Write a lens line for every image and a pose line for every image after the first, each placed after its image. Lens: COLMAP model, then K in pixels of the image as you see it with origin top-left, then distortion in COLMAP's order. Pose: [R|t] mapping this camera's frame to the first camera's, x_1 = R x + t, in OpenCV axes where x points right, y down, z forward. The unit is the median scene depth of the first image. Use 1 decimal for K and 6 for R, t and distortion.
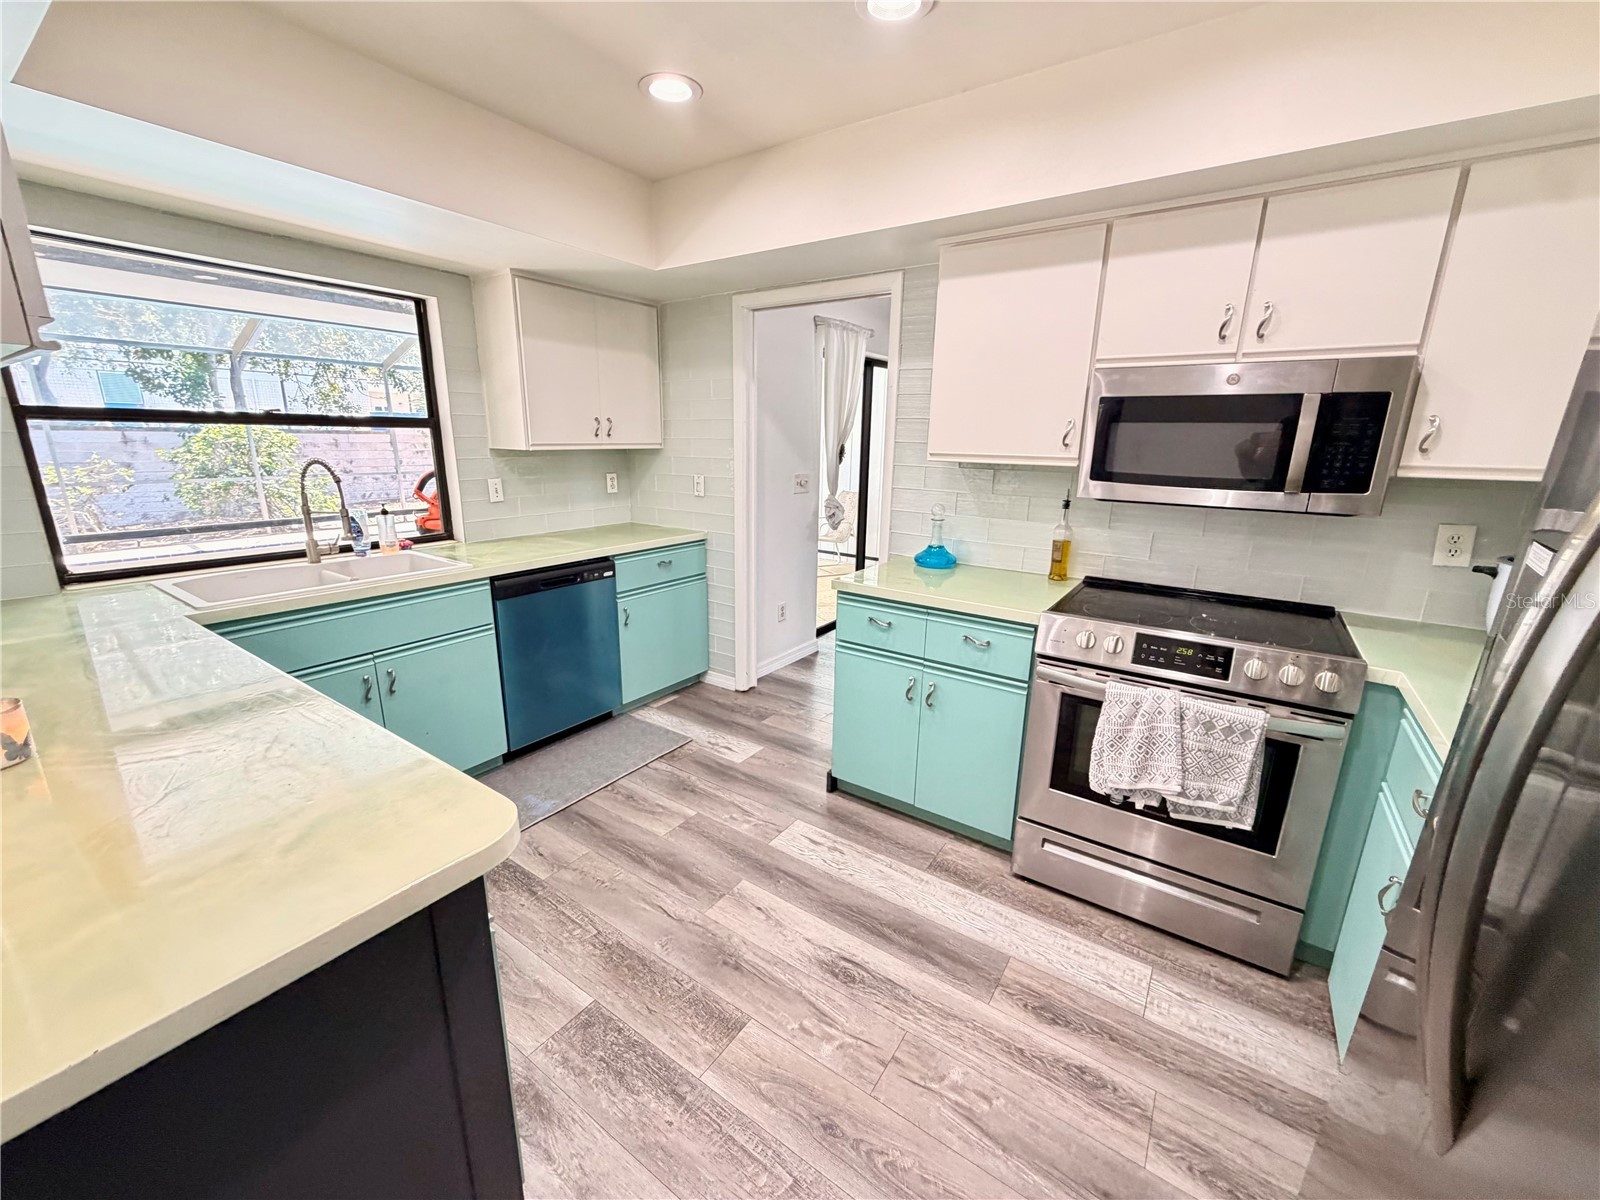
lens RADIAL K [[636.7, 0, 794.9], [0, 636.7, 606.7], [0, 0, 1]] dist [-0.001751, 0.000243]
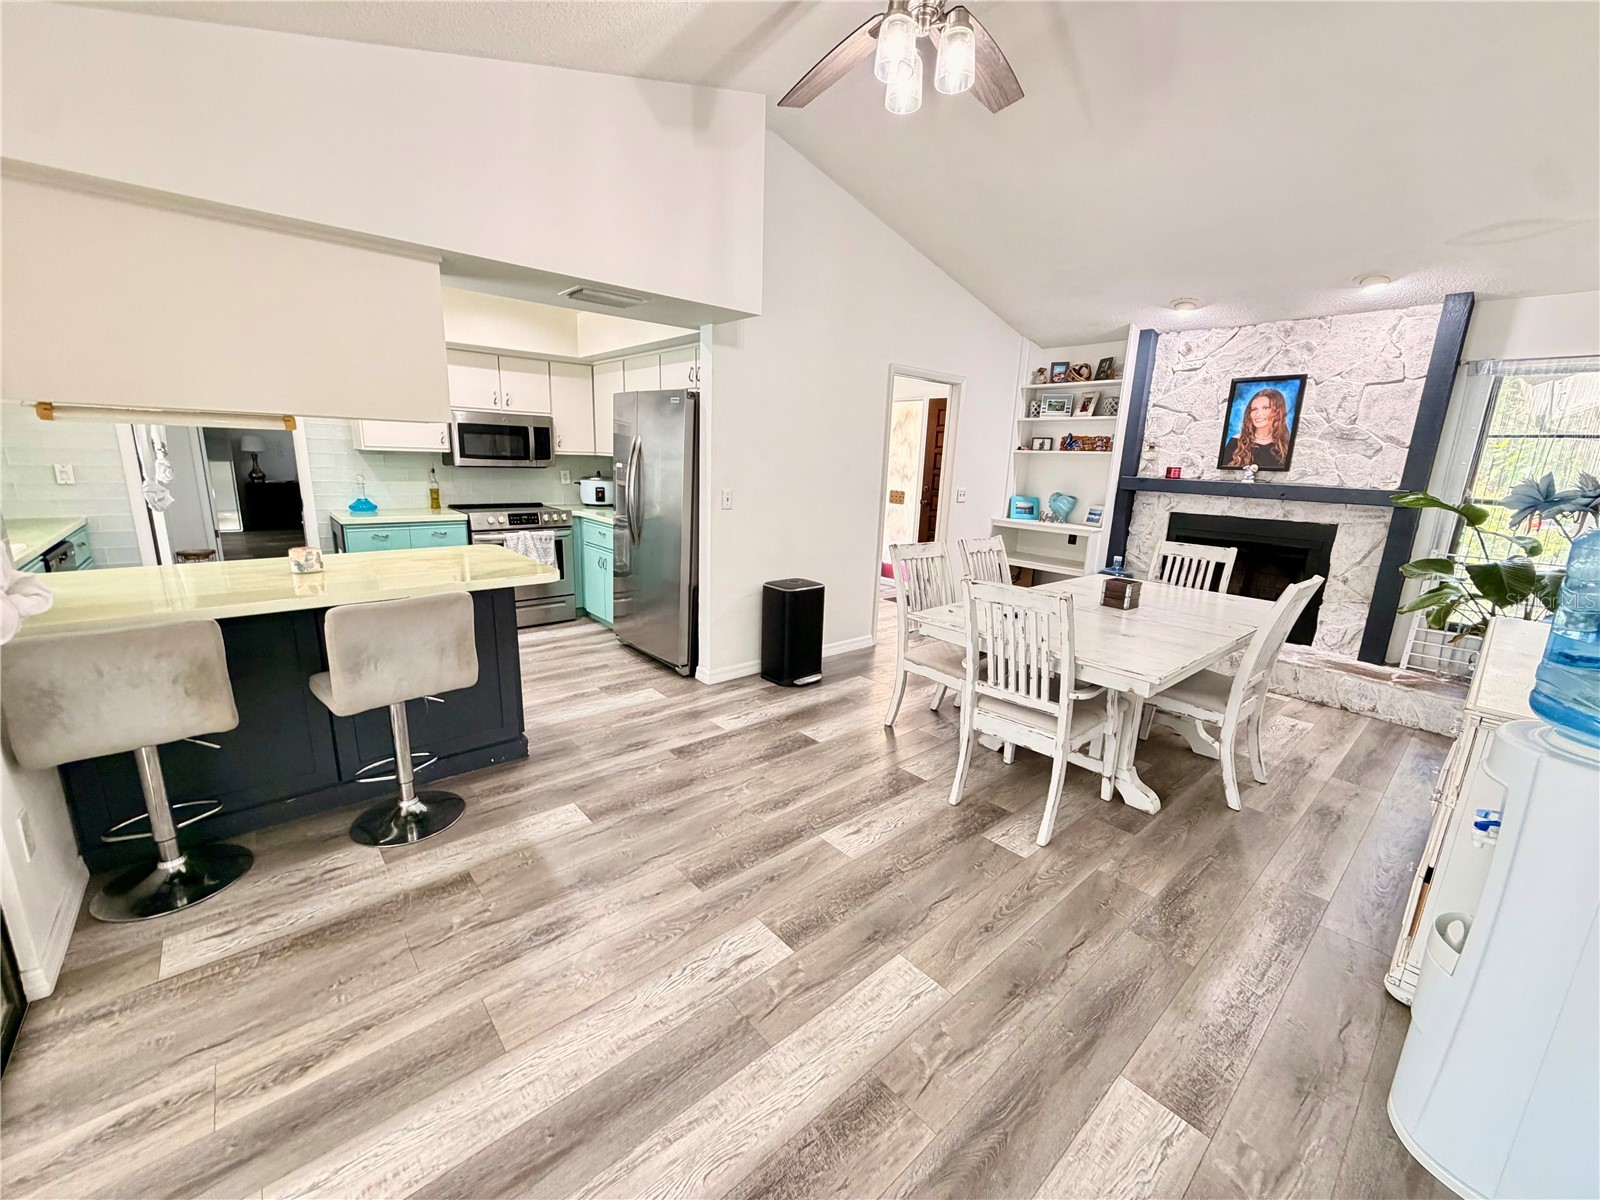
lens RADIAL K [[636.7, 0, 807.8], [0, 636.7, 600.6], [0, 0, 1]] dist [-0.001751, 0.000243]
pose [[0.251319, -0.222359, 0.942017, -1.533913], [0.220635, 0.960792, 0.167928, 0.193709], [-0.942422, 0.165638, 0.290525, -0.799465]]
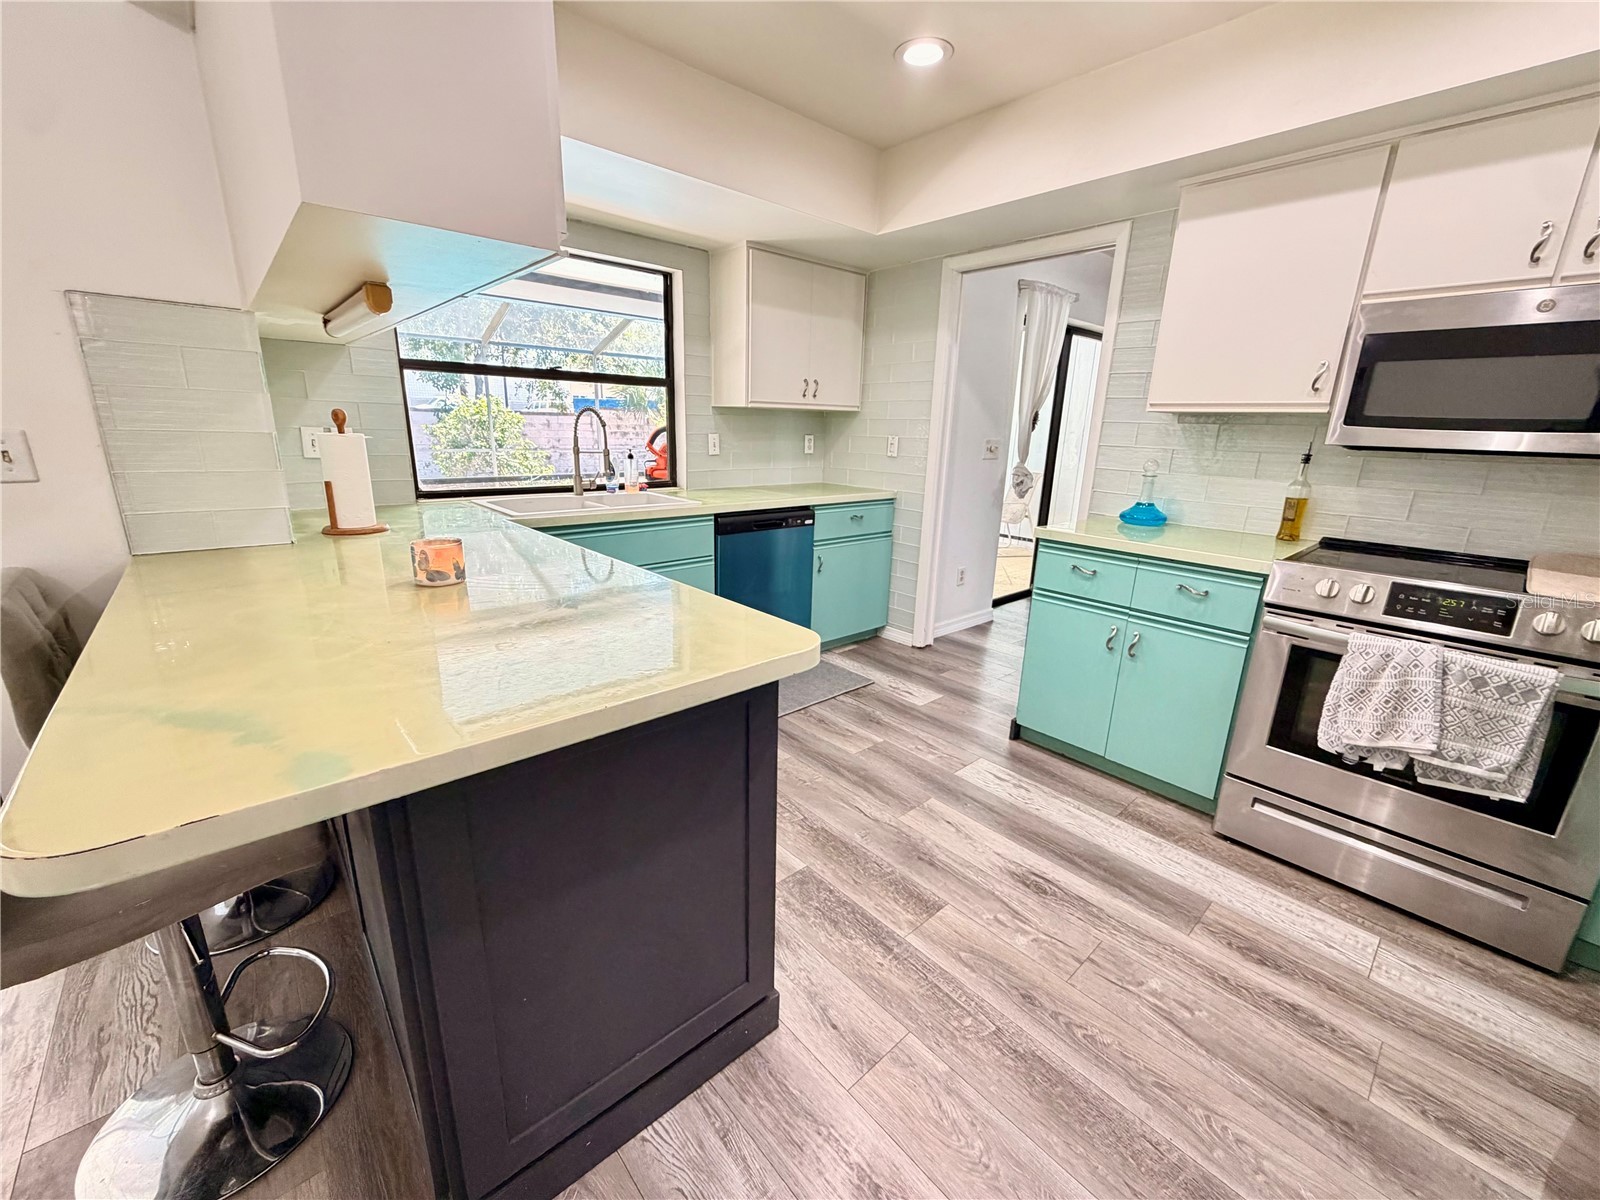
lens RADIAL K [[636.7, 0, 794.9], [0, 636.7, 605.5], [0, 0, 1]] dist [-0.001751, 0.000243]
pose [[0.971461, 0.073694, -0.225461, -0.089404], [-0.070802, 0.997271, 0.020899, 0.102580], [0.226386, -0.004340, 0.974028, -0.094507]]
